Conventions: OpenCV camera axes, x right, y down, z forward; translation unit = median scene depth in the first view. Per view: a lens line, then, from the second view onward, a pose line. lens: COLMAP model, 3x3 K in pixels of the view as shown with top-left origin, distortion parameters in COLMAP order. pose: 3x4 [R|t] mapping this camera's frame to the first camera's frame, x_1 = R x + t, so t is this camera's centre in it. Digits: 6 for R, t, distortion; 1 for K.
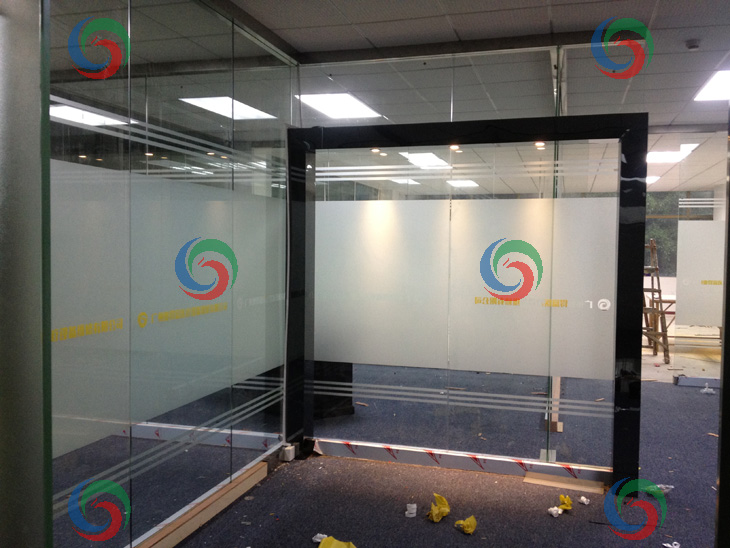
lens RADIAL K [[682.4, 0, 365.0], [0, 682.4, 274.0], [0, 0, 1]] dist [0.104383, -0.208143]
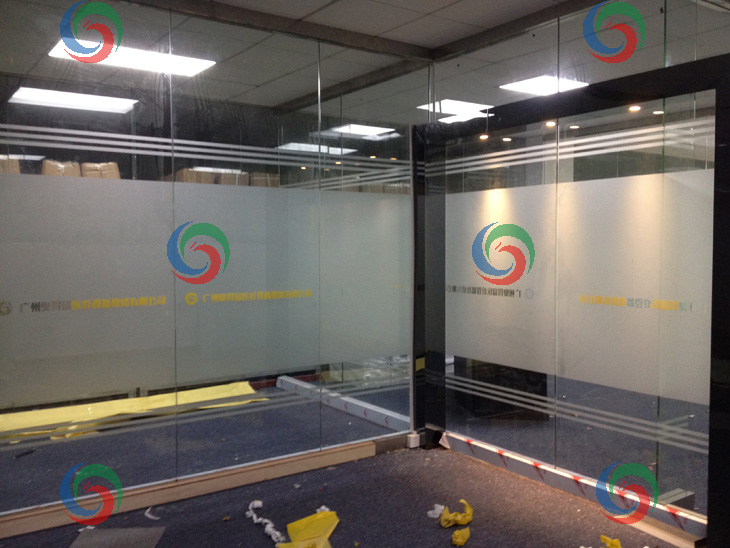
lens RADIAL K [[682.4, 0, 365.0], [0, 682.4, 274.0], [0, 0, 1]] dist [0.104383, -0.208143]
pose [[0.778839, 0.012711, -0.627095, 0.490978], [-0.013674, 0.999901, 0.003284, 0.008620], [0.627074, 0.006018, 0.778936, 0.155489]]
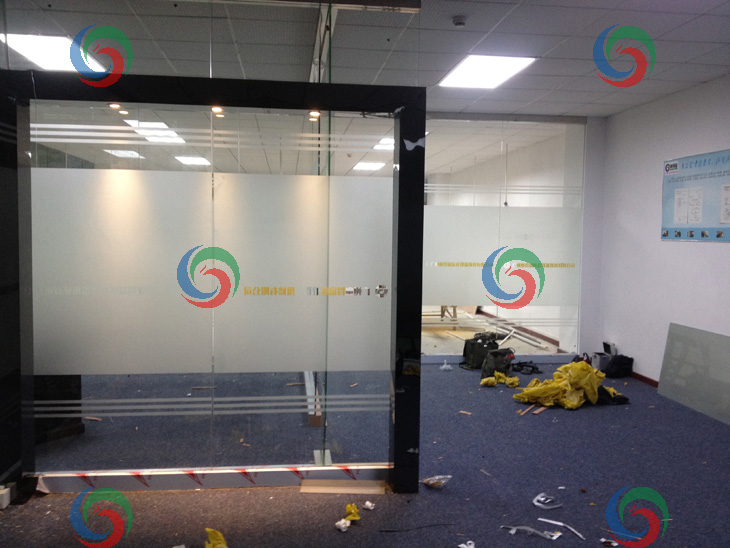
lens RADIAL K [[682.4, 0, 365.0], [0, 682.4, 274.0], [0, 0, 1]] dist [0.104383, -0.208143]
pose [[0.919379, -0.021621, 0.392778, -0.036338], [0.011508, 0.999539, 0.028084, -0.005333], [-0.393204, -0.021300, 0.919204, 0.146596]]
